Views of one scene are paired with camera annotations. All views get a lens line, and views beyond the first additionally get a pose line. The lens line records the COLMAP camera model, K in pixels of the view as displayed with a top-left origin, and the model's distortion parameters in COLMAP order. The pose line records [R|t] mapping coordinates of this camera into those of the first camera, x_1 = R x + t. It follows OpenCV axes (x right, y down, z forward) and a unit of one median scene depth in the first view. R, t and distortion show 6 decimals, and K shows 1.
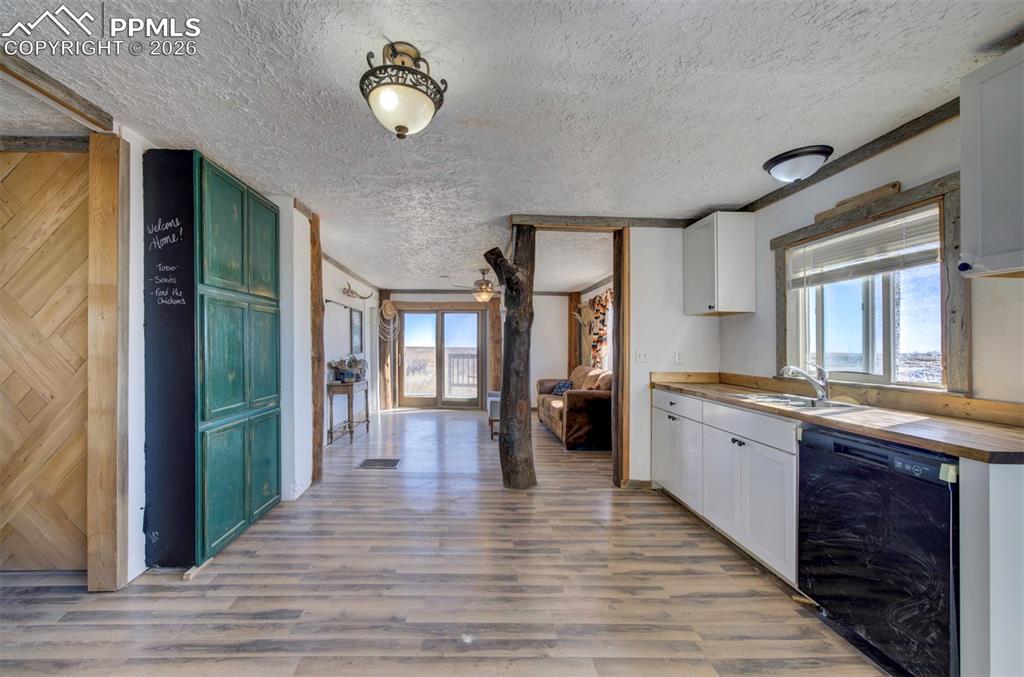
lens RADIAL K [[398.8, 0, 461.4], [0, 398.8, 345.2], [0, 0, 1]] dist [0.000364, 0.000097]
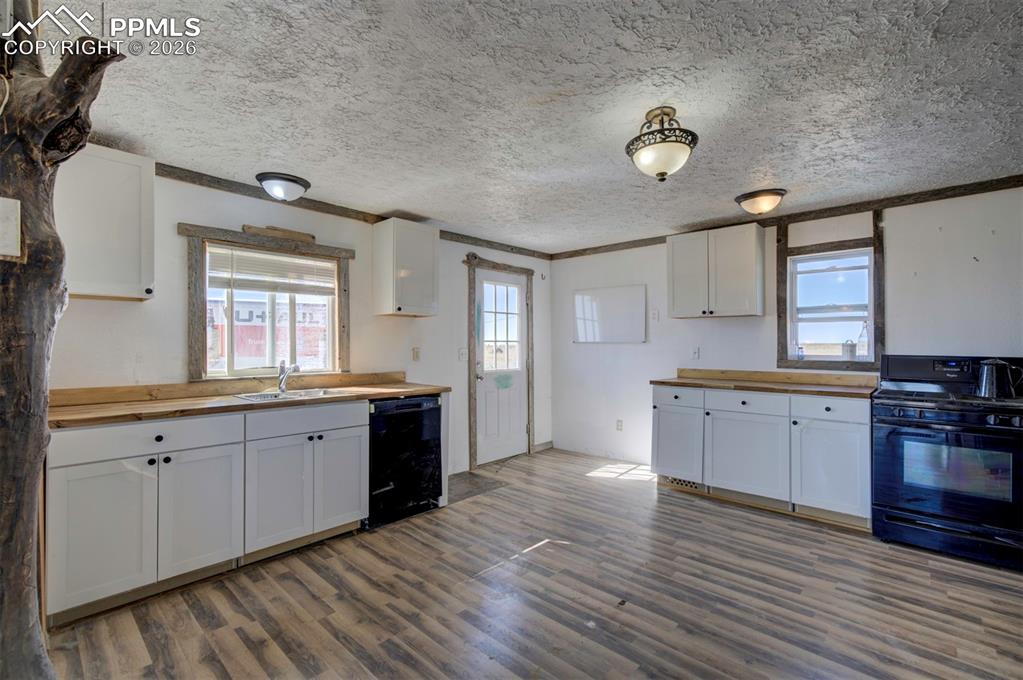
lens RADIAL K [[448.6, 0, 508.3], [0, 448.6, 345.3], [0, 0, 1]] dist [-0.001276, 0.000707]
pose [[-0.746309, 0.010184, 0.665522, -0.470824], [0.006357, 0.999946, -0.008172, 0.011998], [-0.665569, -0.001868, -0.746334, 1.541933]]
